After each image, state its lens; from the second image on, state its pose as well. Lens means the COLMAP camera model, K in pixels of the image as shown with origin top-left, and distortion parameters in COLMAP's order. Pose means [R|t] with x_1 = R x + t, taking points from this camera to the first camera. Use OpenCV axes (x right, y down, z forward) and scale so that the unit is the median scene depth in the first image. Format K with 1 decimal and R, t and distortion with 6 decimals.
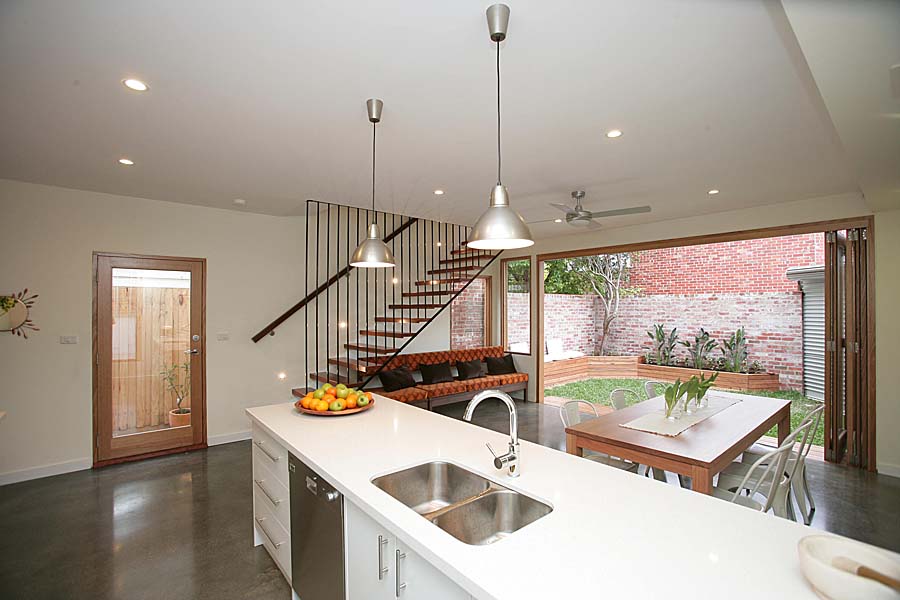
lens RADIAL K [[410.6, 0, 450.0], [0, 410.6, 300.0], [0, 0, 1]] dist [-0.051632, 0.000046]
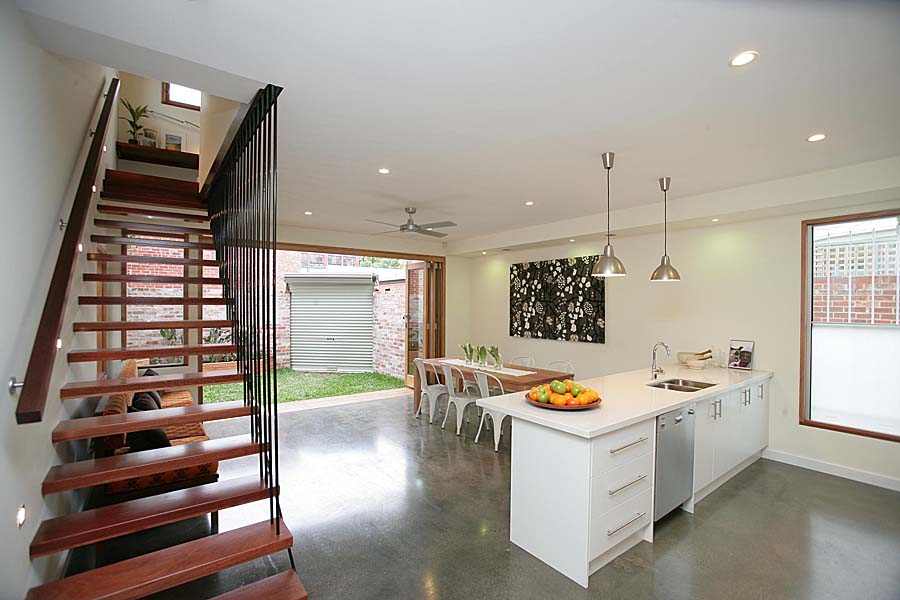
lens RADIAL K [[409.0, 0, 450.0], [0, 409.0, 300.0], [0, 0, 1]] dist [-0.009692, 0.000105]
pose [[0.039072, 0.011081, 0.999175, -0.446124], [-0.028298, 0.999550, -0.009979, 0.007627], [-0.998836, -0.027885, 0.039368, 0.417413]]
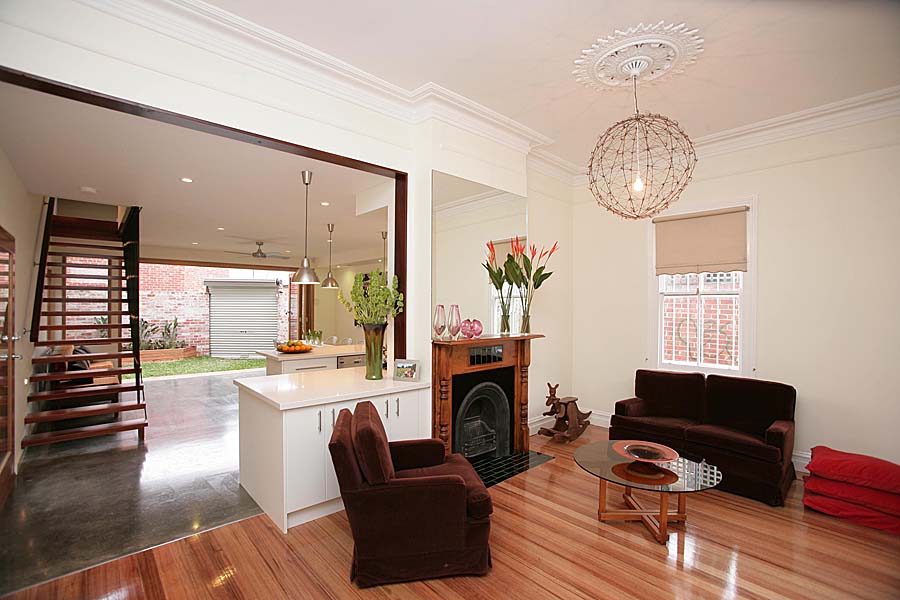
lens RADIAL K [[409.0, 0, 450.0], [0, 409.0, 300.0], [0, 0, 1]] dist [-0.009692, 0.000105]
pose [[-0.045922, 0.010166, 0.998893, -0.813961], [-0.026810, 0.999575, -0.011405, 0.001045], [-0.998585, -0.027304, -0.045630, 0.098478]]
